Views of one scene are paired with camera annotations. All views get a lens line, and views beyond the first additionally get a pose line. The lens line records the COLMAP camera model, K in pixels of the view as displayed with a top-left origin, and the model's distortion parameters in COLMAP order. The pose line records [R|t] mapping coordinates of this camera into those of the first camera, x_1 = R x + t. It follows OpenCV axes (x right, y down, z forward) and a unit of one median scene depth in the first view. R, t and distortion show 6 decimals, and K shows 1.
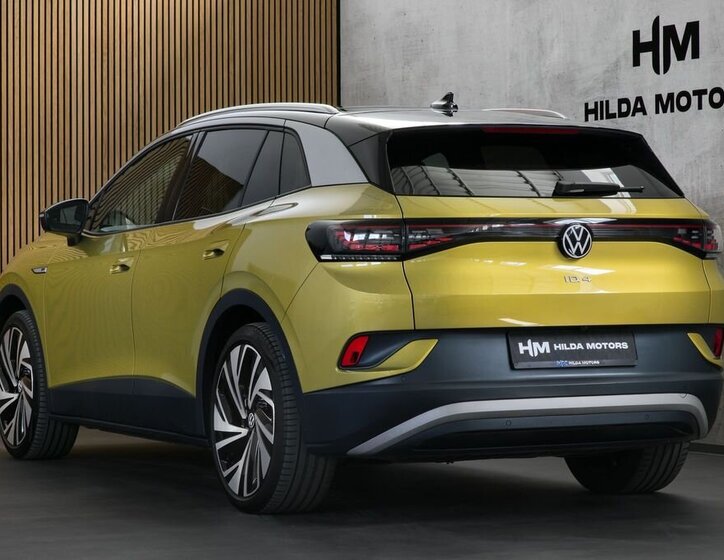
lens RADIAL K [[2312.3, 0, 362.0], [0, 2312.3, 280.0], [0, 0, 1]] dist [-0.022806, -0.496001]
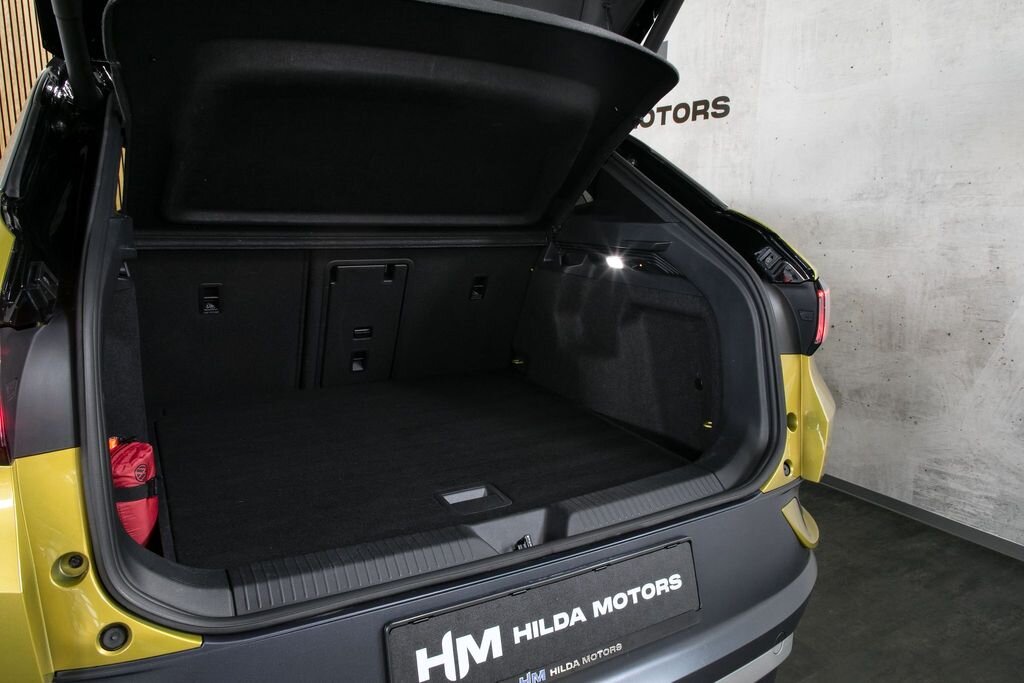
lens RADIAL K [[688.3, 0, 512.0], [0, 688.3, 341.5], [0, 0, 1]] dist [0.045870, -0.029063]
pose [[0.998534, 0.010521, 0.053095, 0.072956], [-0.020095, 0.982876, 0.183169, -0.039668], [-0.050259, -0.183967, 0.981647, 0.857266]]
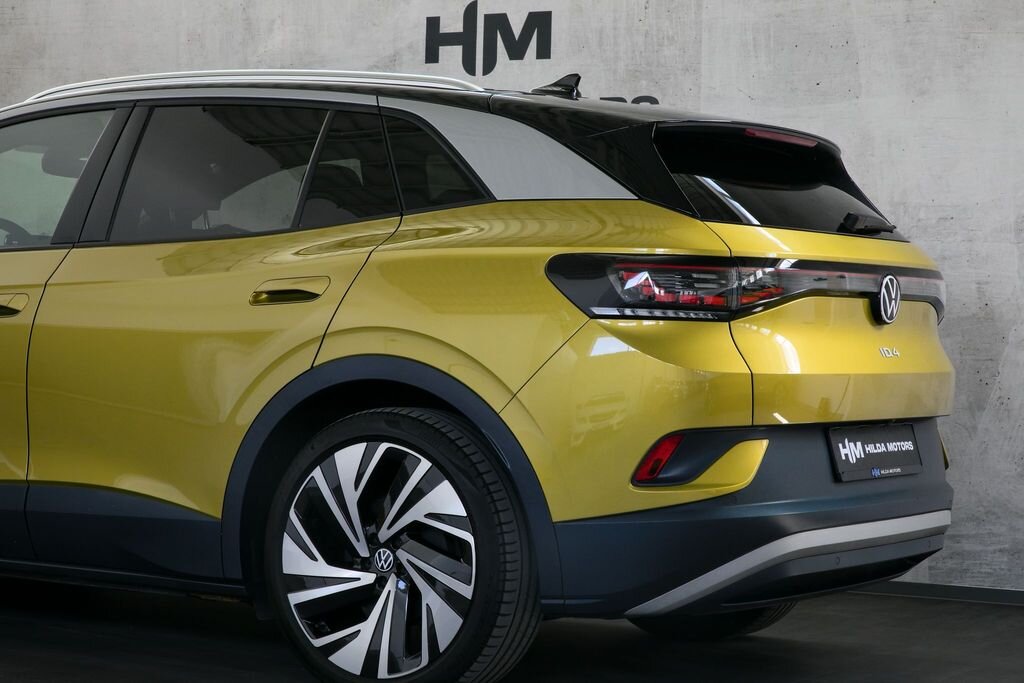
lens RADIAL K [[2385.0, 0, 512.0], [0, 2385.0, 341.5], [0, 0, 1]] dist [-0.350989, 3.354281]
pose [[0.854872, 0.022392, 0.518355, -0.364980], [-0.026125, 0.999659, -0.000098, -0.000683], [-0.518180, -0.013458, 0.855166, 0.424536]]
